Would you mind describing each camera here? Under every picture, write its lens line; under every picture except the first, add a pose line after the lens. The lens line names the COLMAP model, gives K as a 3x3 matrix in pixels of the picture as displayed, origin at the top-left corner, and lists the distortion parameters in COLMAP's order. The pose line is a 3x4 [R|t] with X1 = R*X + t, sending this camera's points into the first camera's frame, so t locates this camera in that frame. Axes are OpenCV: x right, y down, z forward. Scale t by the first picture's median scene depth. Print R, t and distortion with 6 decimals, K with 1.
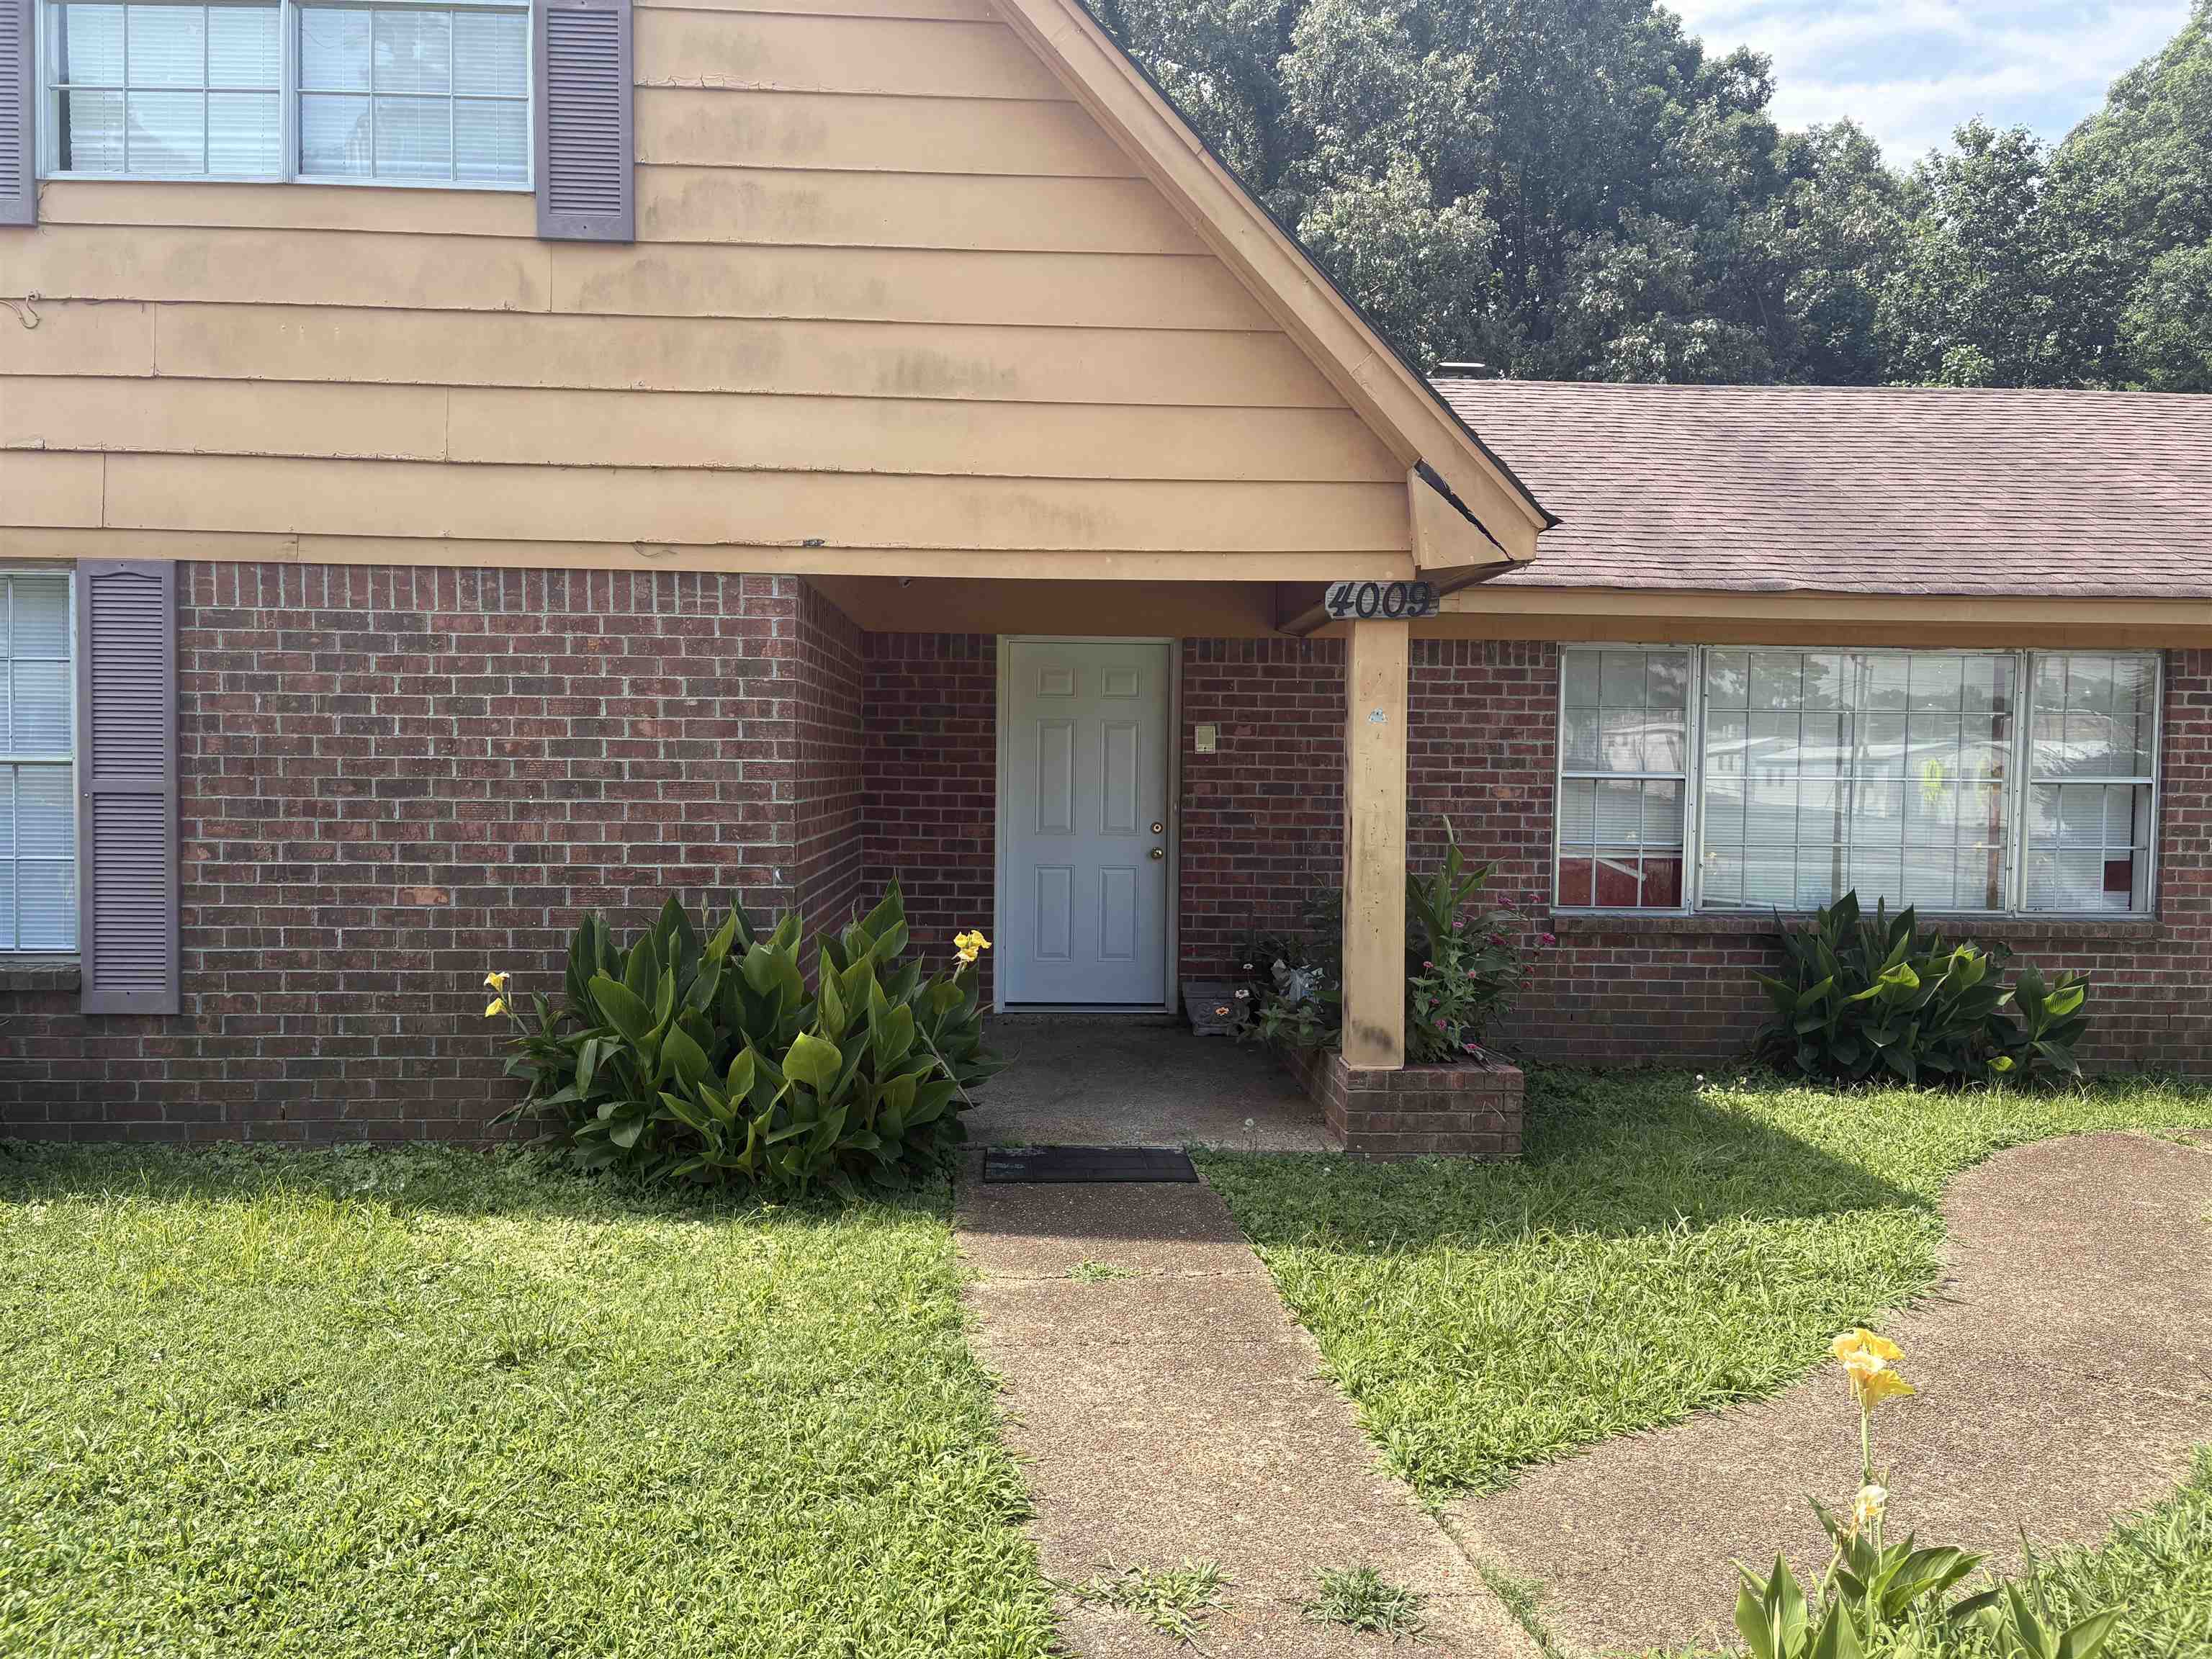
lens RADIAL K [[1878.9, 0, 1103.4], [0, 1878.9, 839.2], [0, 0, 1]] dist [0.082396, 0.002158]
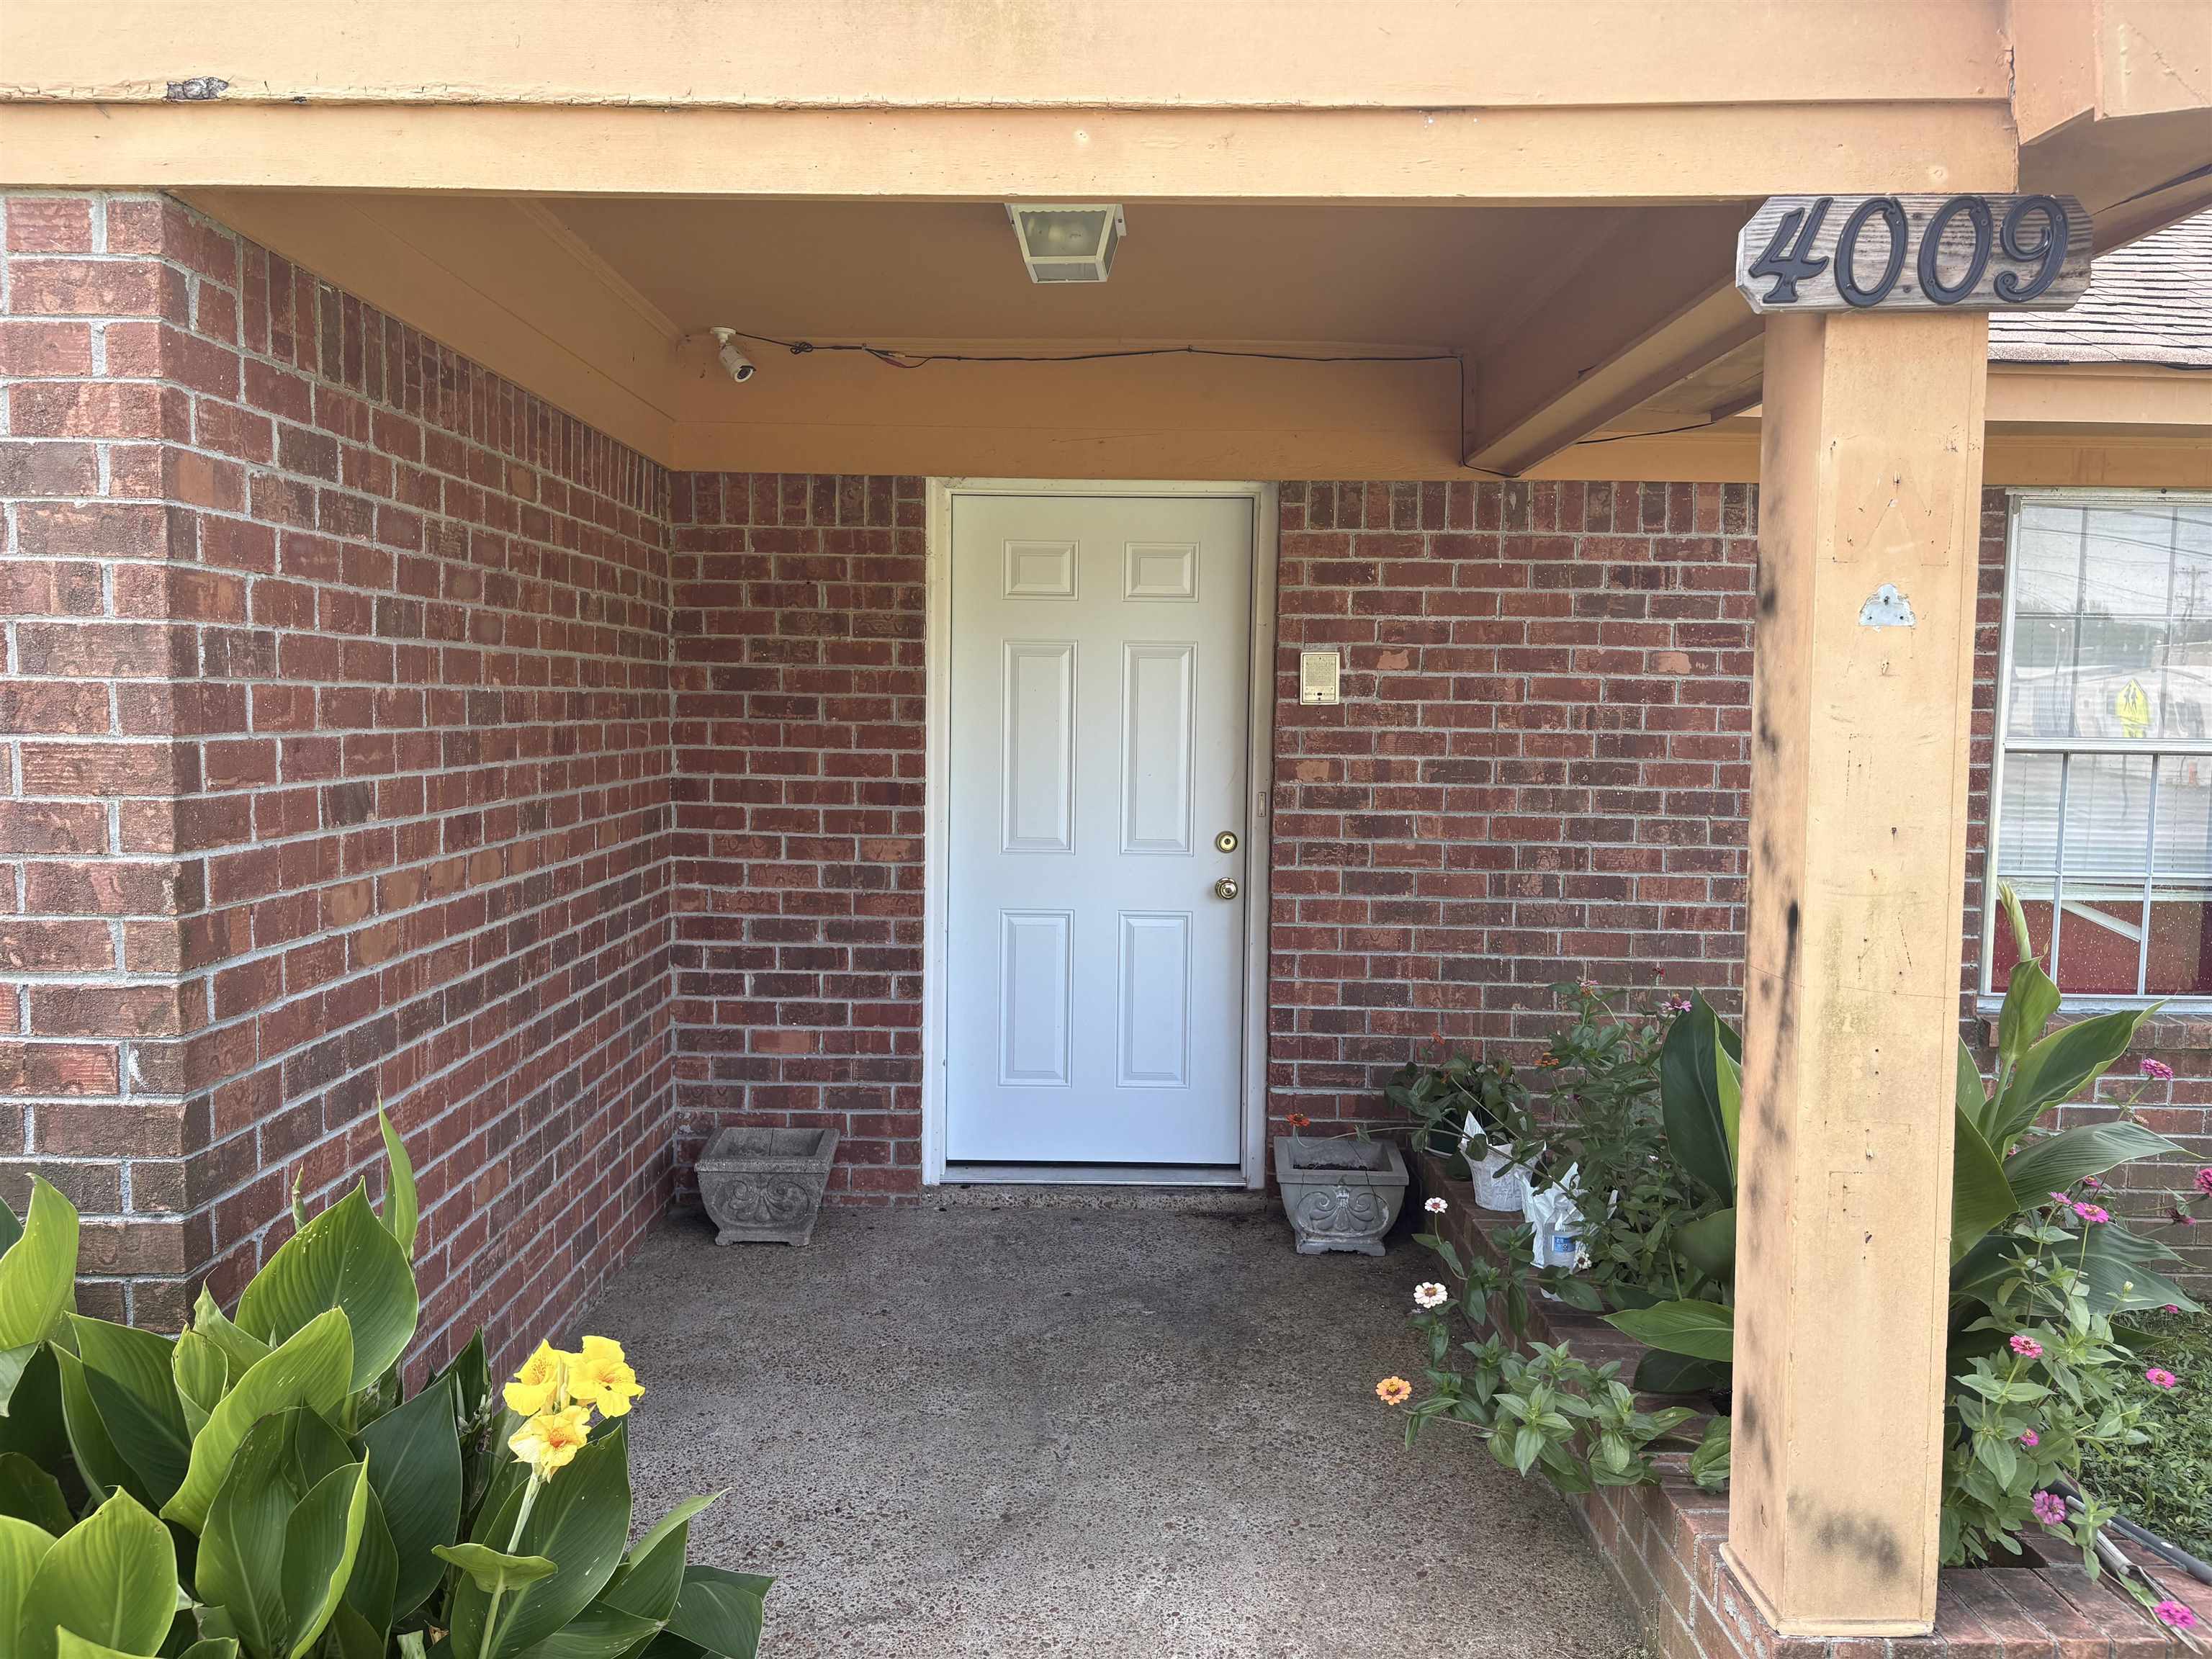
lens RADIAL K [[1684.5, 0, 1102.5], [0, 1684.5, 818.7], [0, 0, 1]] dist [0.035033, -0.009622]
pose [[0.998859, 0.003792, -0.047607, 0.016010], [-0.002290, 0.999499, 0.031575, -0.028414], [0.047703, -0.031430, 0.998367, 0.527620]]
